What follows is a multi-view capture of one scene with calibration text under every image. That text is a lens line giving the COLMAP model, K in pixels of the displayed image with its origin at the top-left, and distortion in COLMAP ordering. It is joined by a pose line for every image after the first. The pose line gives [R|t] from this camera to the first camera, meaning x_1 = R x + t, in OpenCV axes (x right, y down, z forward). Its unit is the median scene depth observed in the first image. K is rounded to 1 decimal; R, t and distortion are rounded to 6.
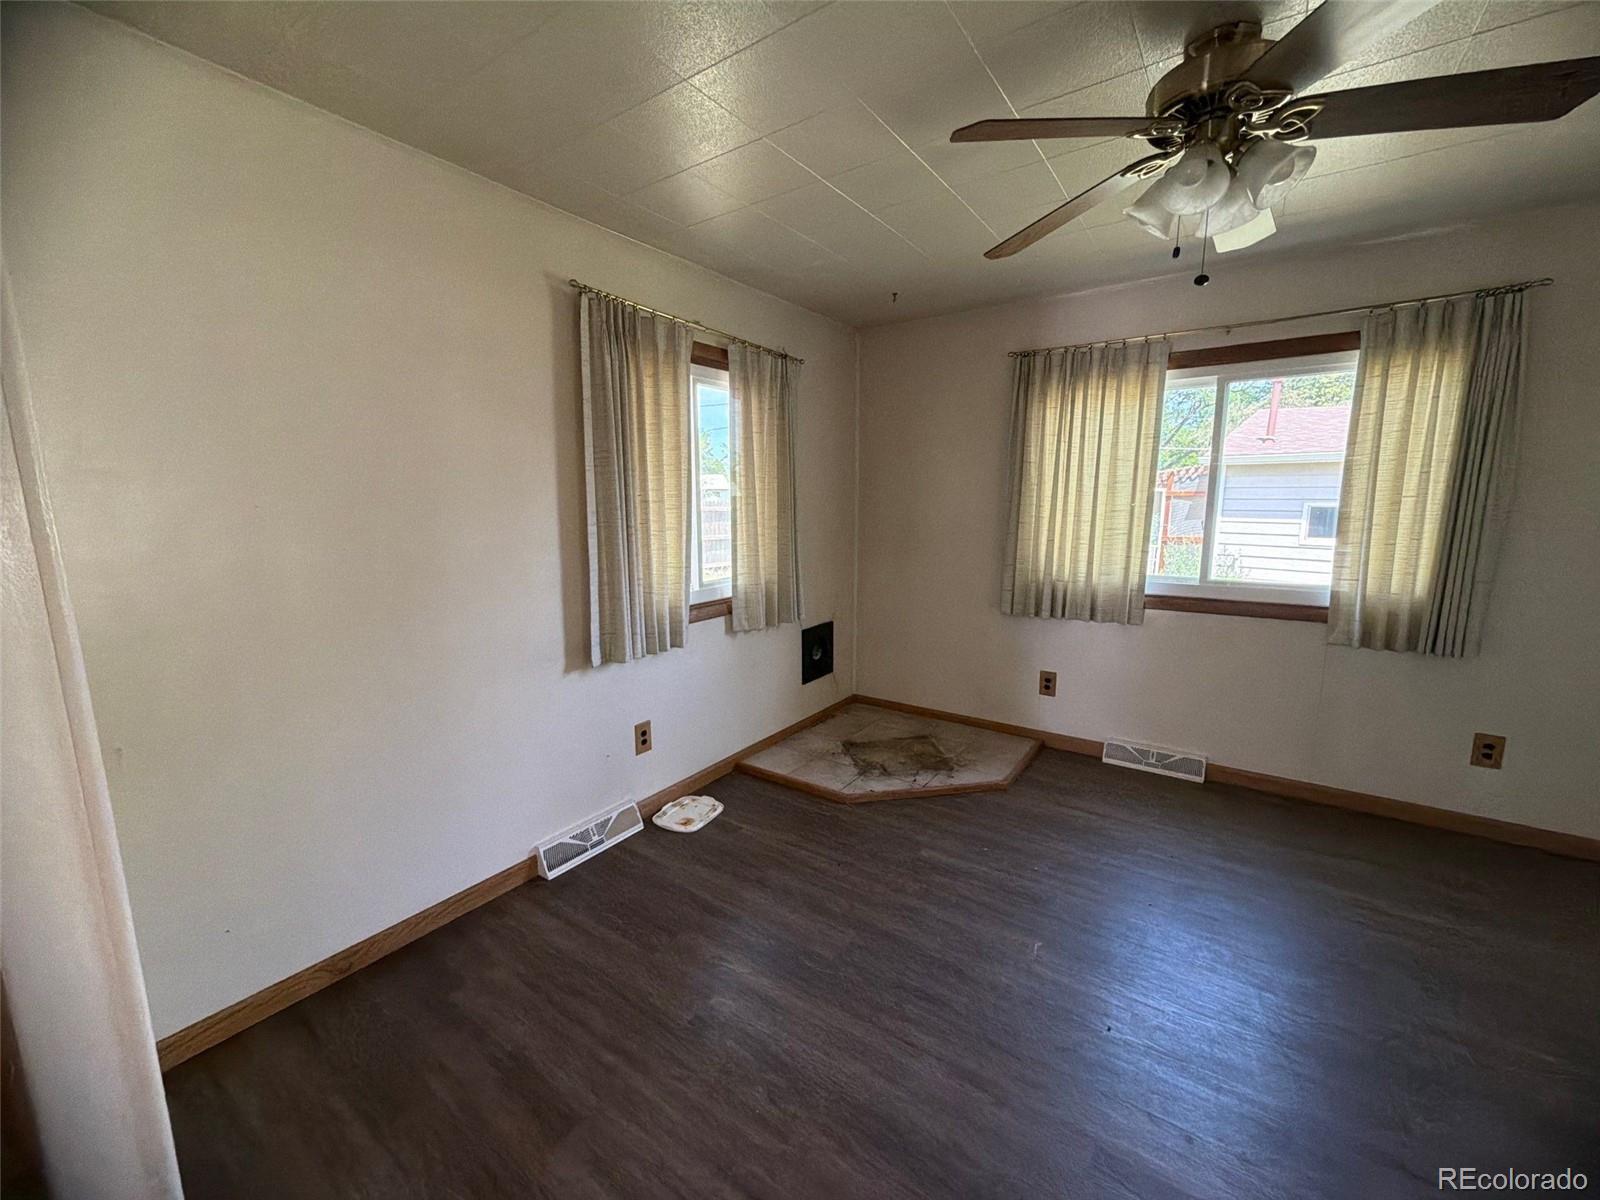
lens RADIAL K [[638.7, 0, 800.0], [0, 638.7, 600.0], [0, 0, 1]] dist [0.001453, 0.000081]
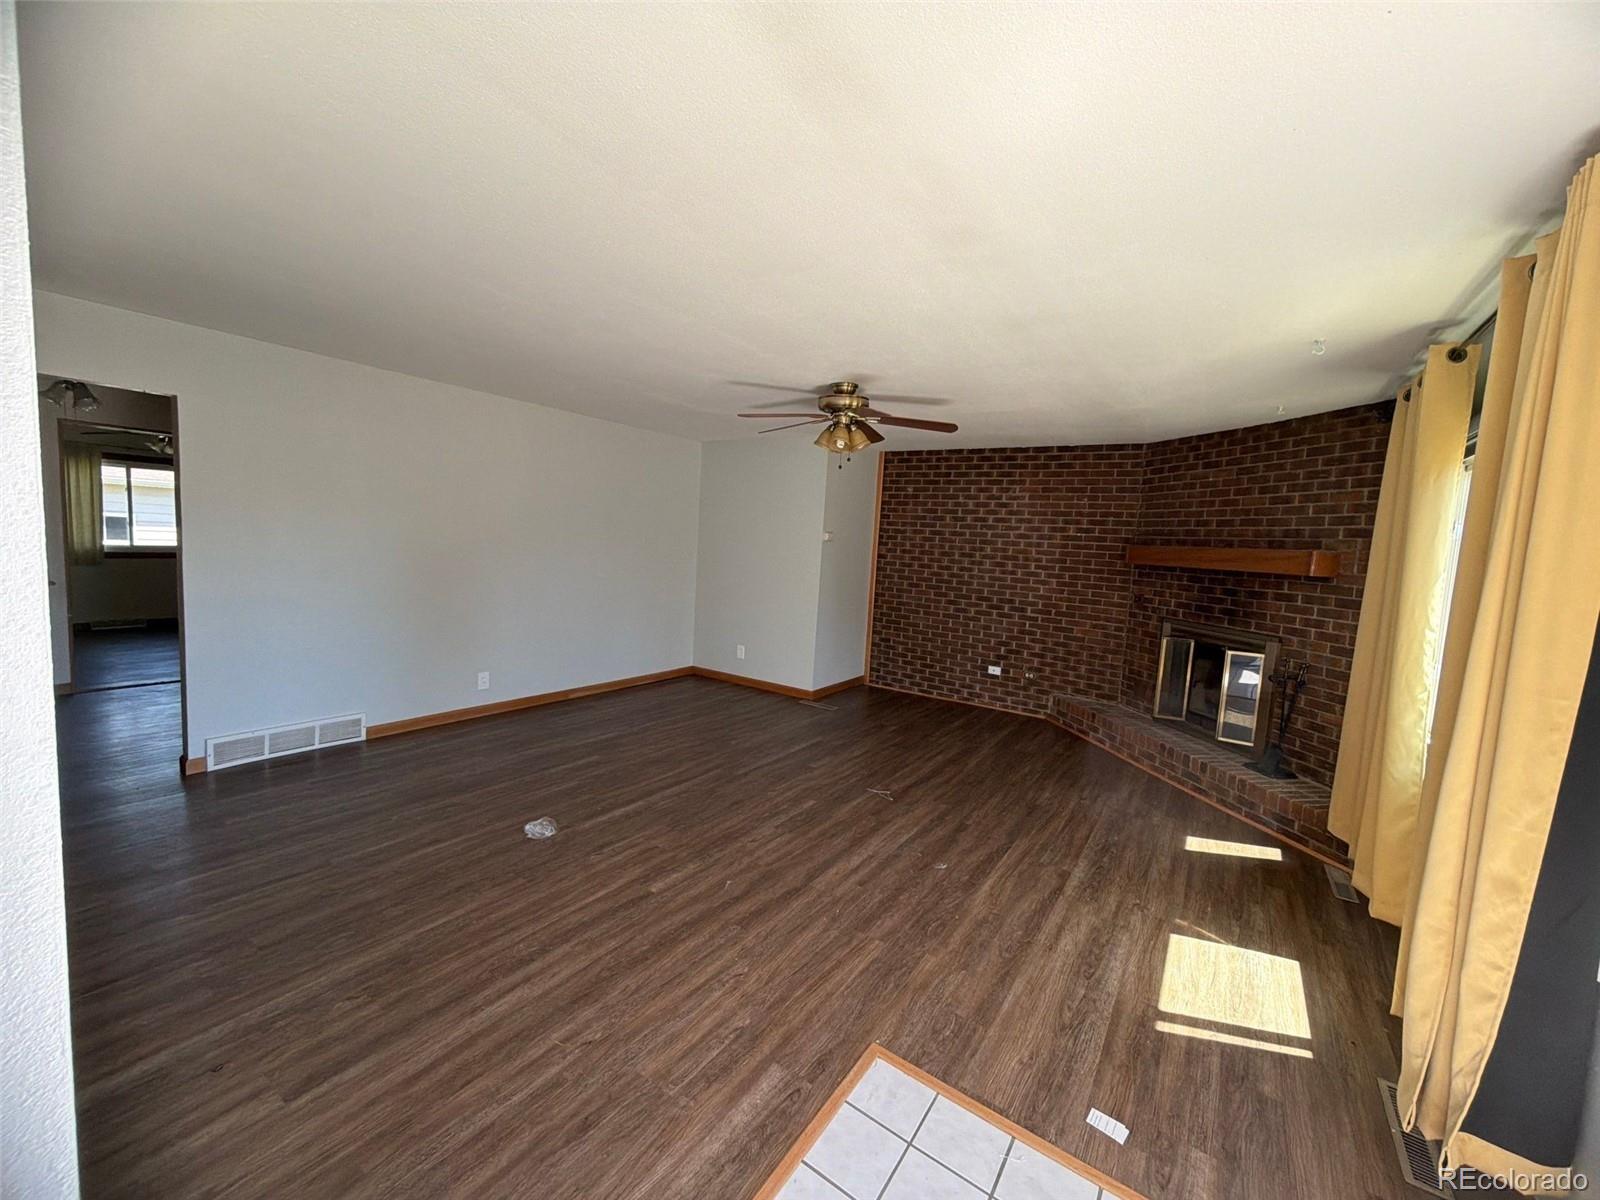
lens RADIAL K [[638.7, 0, 800.0], [0, 638.7, 600.0], [0, 0, 1]] dist [0.001453, 0.000081]
pose [[-0.010548, -0.087260, 0.996130, -1.871753], [0.106446, 0.990427, 0.087888, 0.233560], [-0.994263, 0.106961, -0.001159, -1.540506]]
